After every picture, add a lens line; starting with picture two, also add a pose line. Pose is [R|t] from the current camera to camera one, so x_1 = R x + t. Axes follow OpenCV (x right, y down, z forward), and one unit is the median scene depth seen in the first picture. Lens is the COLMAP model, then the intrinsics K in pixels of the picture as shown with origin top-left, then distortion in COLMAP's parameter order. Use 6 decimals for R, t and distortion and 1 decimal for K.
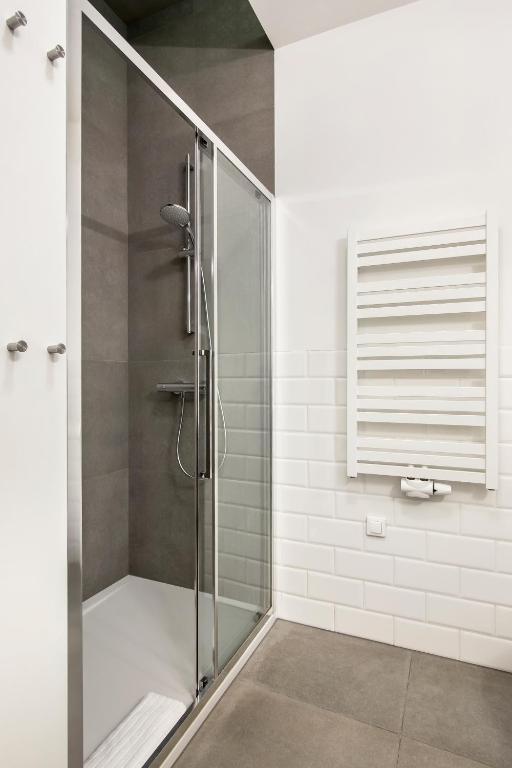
lens RADIAL K [[412.4, 0, 255.3], [0, 412.4, 381.8], [0, 0, 1]] dist [-0.002416, -0.000873]
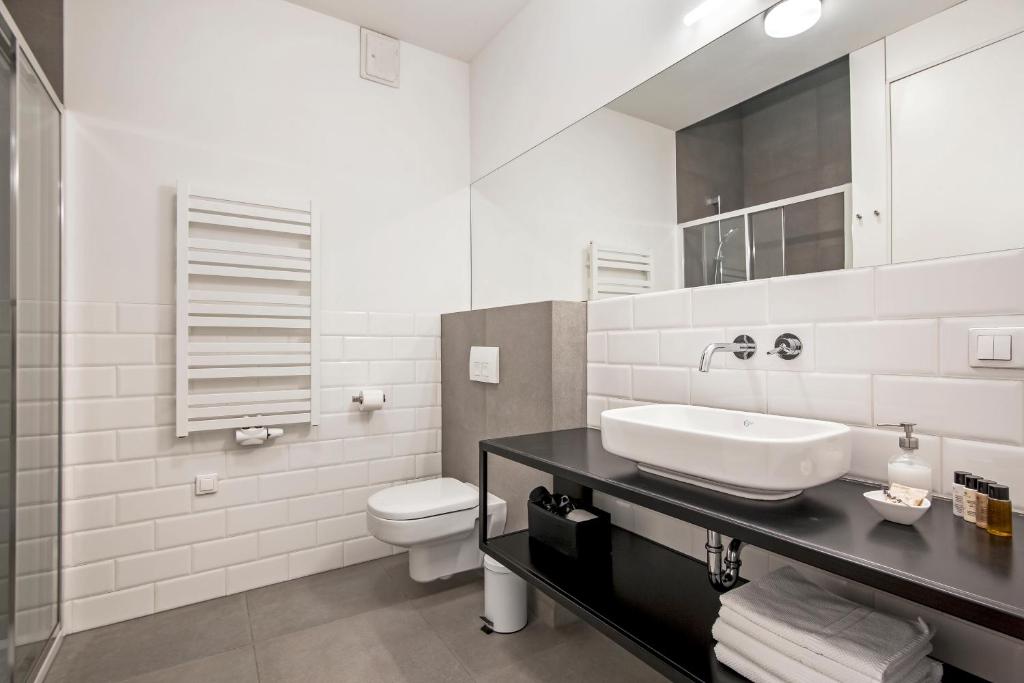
lens RADIAL K [[507.2, 0, 512.5], [0, 507.2, 340.5], [0, 0, 1]] dist [0.001747, 0.000762]
pose [[0.546437, 0.004372, 0.837489, -0.351880], [0.002916, 0.999970, -0.007123, 0.016067], [-0.837495, 0.006334, 0.546408, -0.308509]]
